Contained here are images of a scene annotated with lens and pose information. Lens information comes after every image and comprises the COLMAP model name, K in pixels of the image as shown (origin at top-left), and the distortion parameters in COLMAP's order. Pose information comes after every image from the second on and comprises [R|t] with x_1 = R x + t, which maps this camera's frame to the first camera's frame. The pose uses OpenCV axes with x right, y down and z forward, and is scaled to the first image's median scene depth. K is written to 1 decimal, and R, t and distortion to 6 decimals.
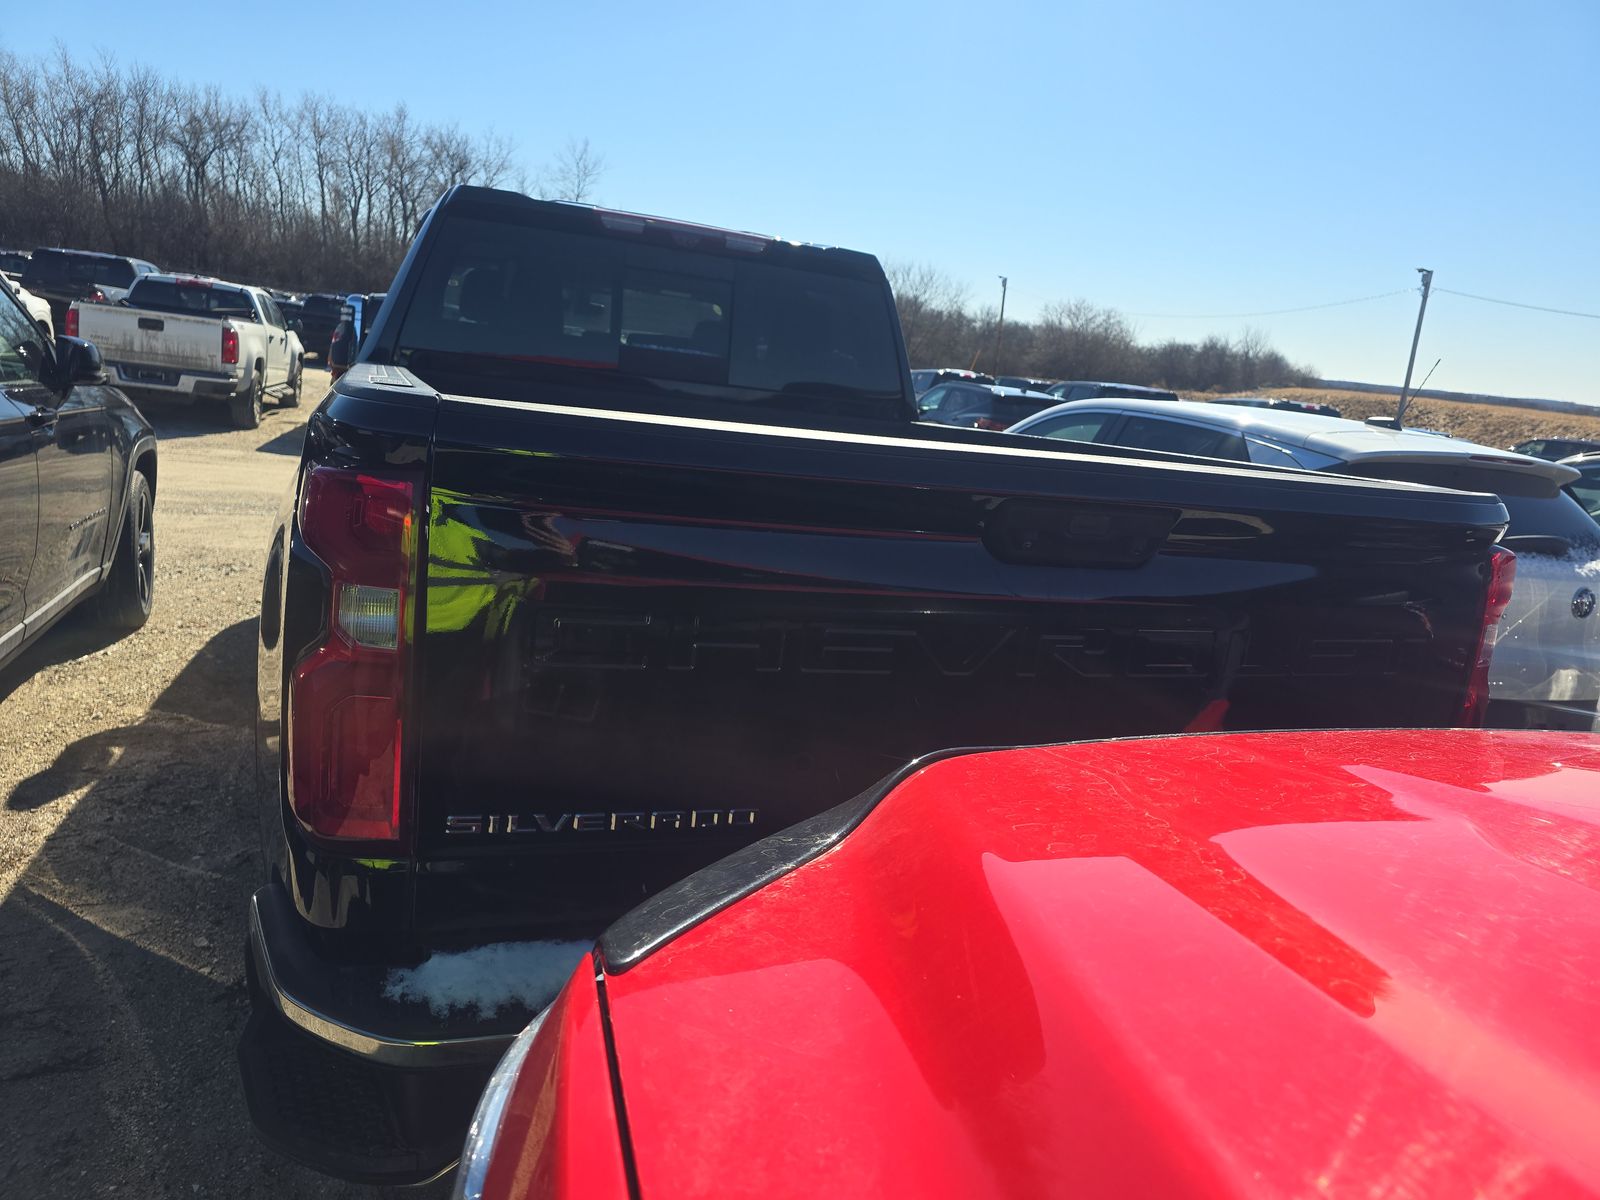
lens RADIAL K [[1070.4, 0, 803.8], [0, 1070.4, 601.4], [0, 0, 1]] dist [0.026404, -0.030535]
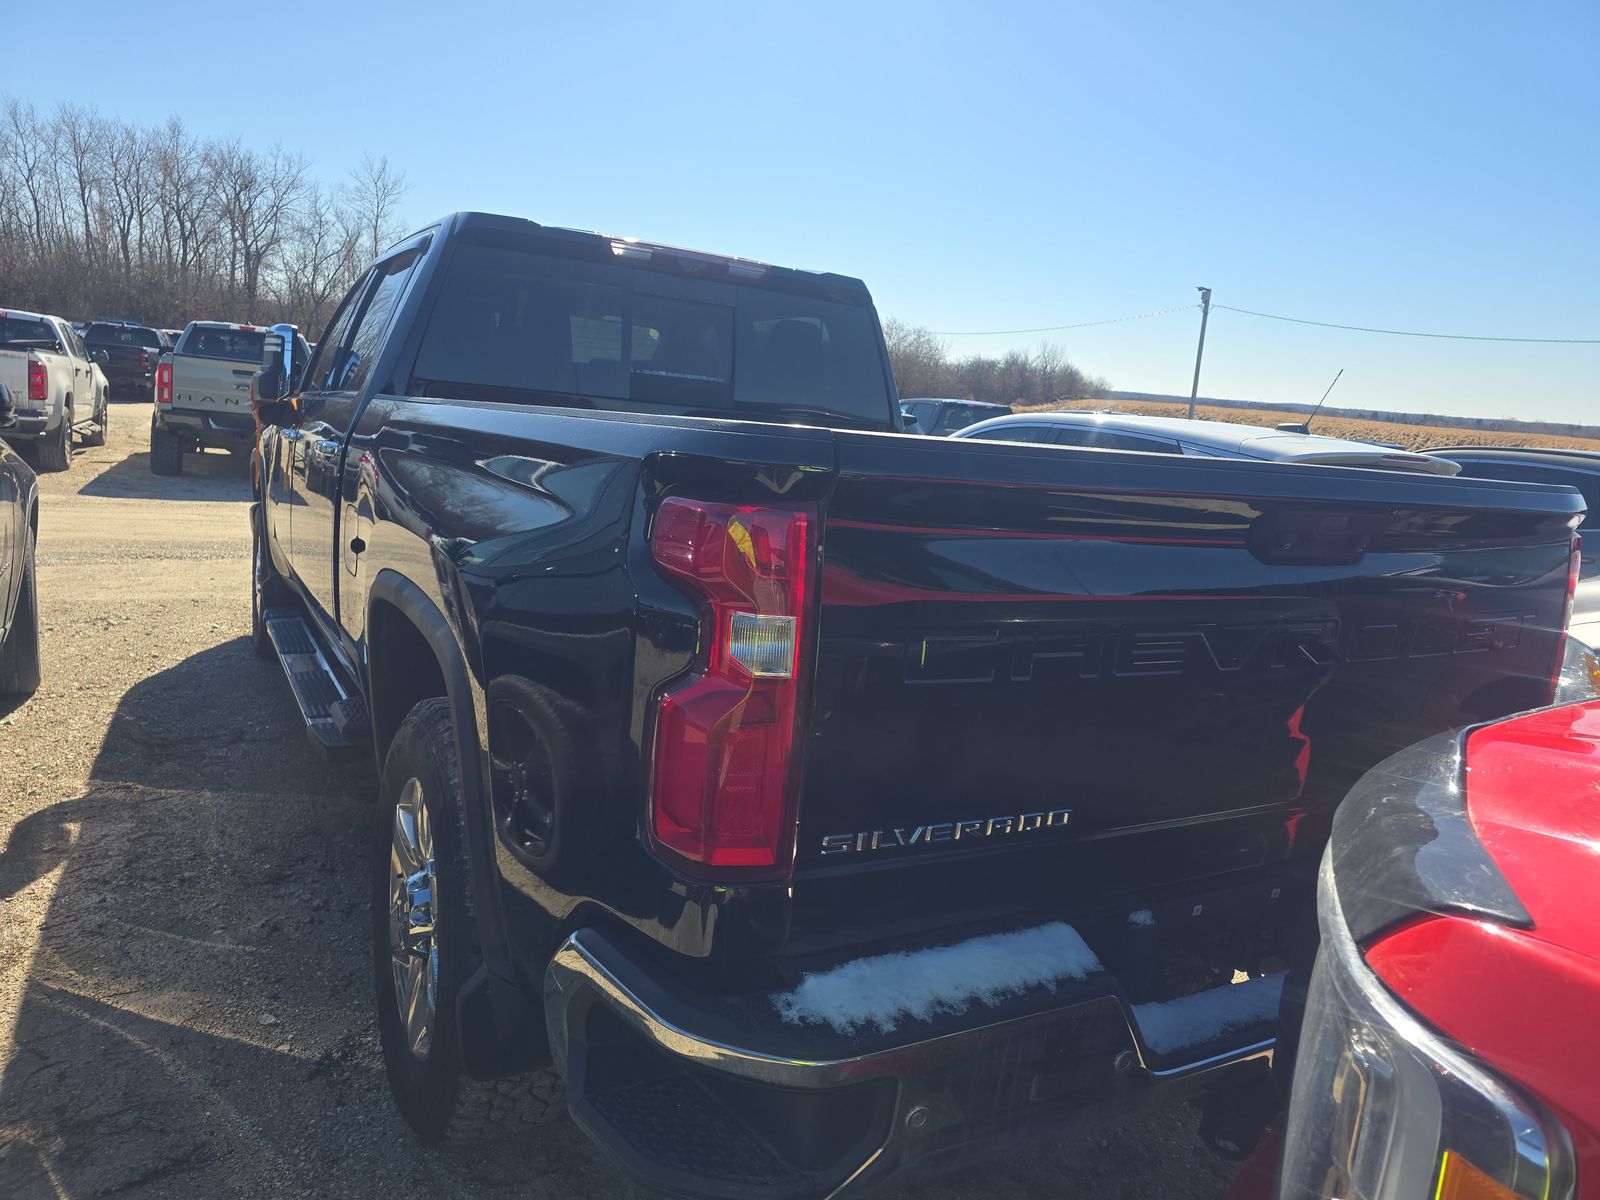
lens RADIAL K [[1070.4, 0, 806.6], [0, 1070.4, 603.5], [0, 0, 1]] dist [0.026404, -0.030535]
pose [[0.985023, -0.054634, 0.163541, -0.118495], [0.057293, 0.998290, -0.011587, -0.002655], [-0.162629, 0.020783, 0.986468, -0.001253]]
